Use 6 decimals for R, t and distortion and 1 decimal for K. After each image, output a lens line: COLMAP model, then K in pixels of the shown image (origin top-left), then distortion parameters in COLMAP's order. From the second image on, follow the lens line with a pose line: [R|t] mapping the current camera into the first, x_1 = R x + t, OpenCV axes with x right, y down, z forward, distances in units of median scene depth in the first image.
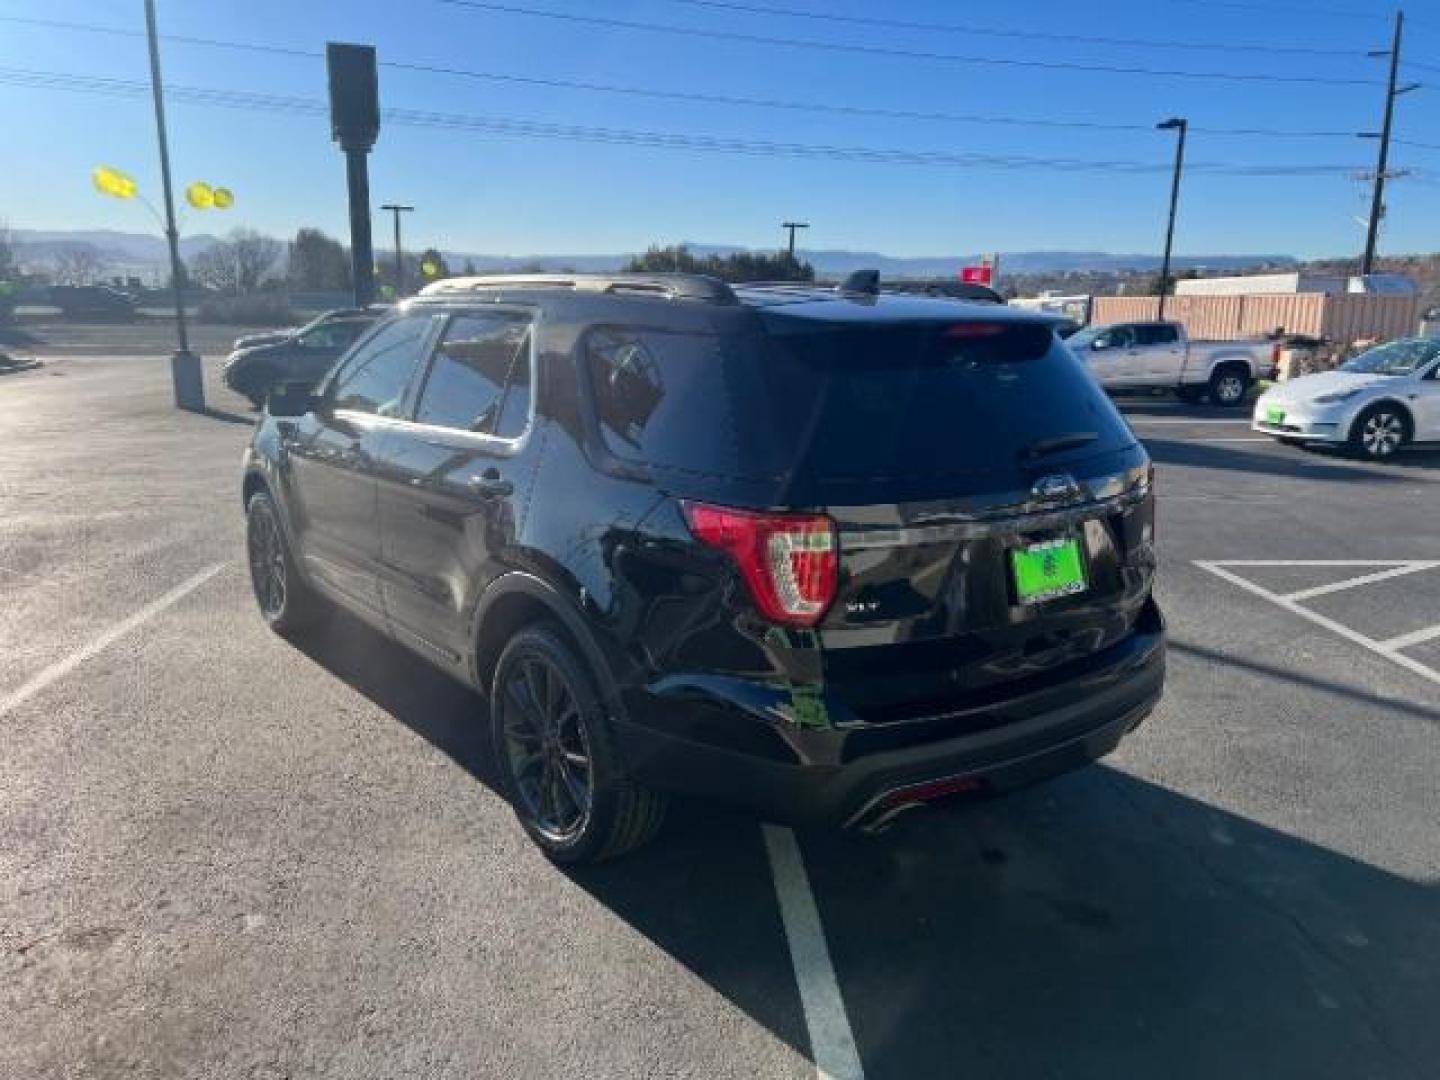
lens RADIAL K [[1071.7, 0, 720.0], [0, 1071.7, 540.0], [0, 0, 1]] dist [0.044262, -0.058266]
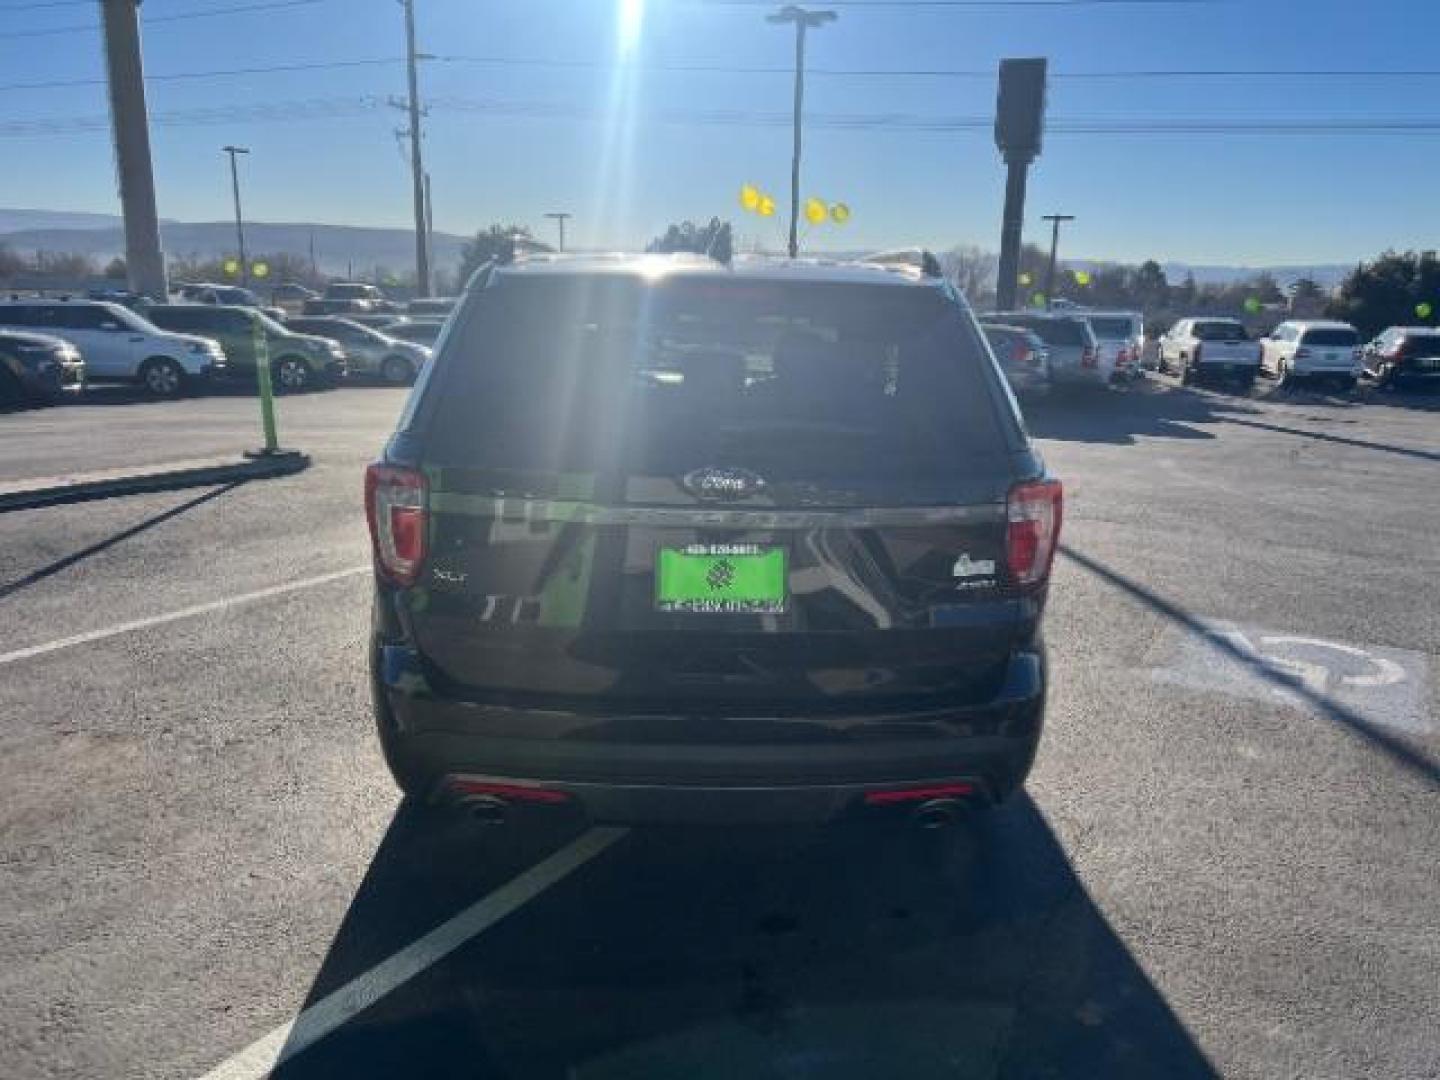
lens RADIAL K [[1071.7, 0, 720.0], [0, 1071.7, 540.0], [0, 0, 1]] dist [0.044262, -0.058266]
pose [[0.808377, 0.129803, -0.574175, 0.115150], [-0.136630, 0.990122, 0.031475, -0.004236], [0.572589, 0.053006, 0.818127, 0.046523]]
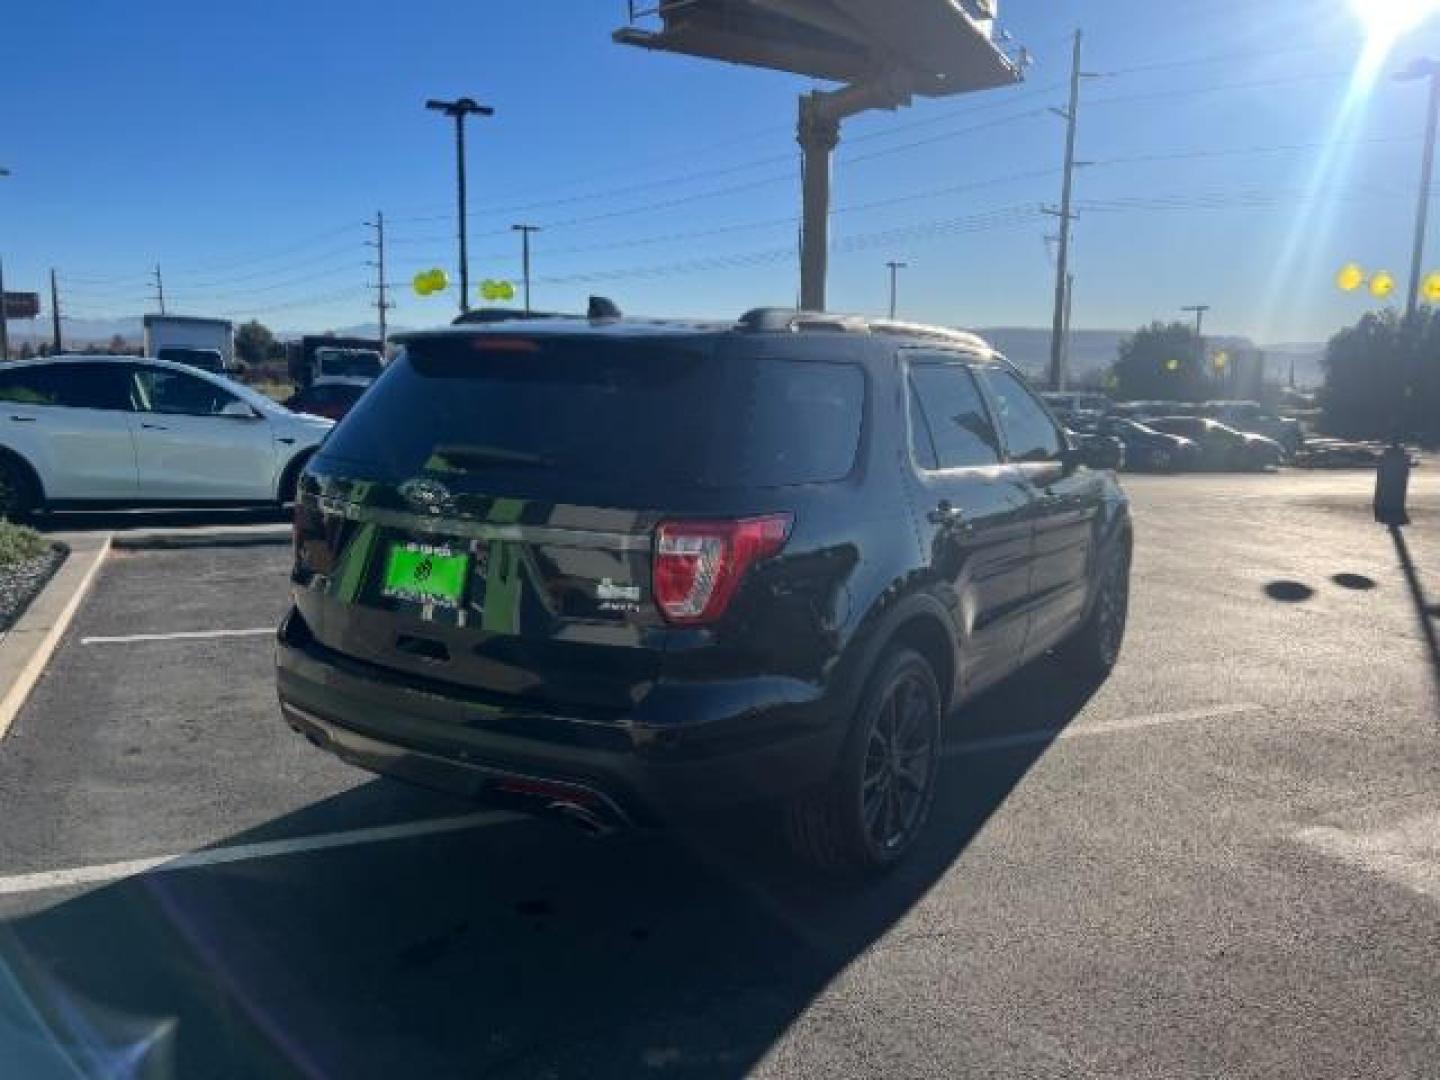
lens RADIAL K [[1048.6, 0, 720.0], [0, 1048.6, 540.0], [0, 0, 1]] dist [0.081173, -0.082670]
pose [[0.333885, 0.133462, -0.933118, 0.196215], [-0.225949, 0.972397, 0.058232, -0.018418], [0.915133, 0.191394, 0.354824, 0.131678]]
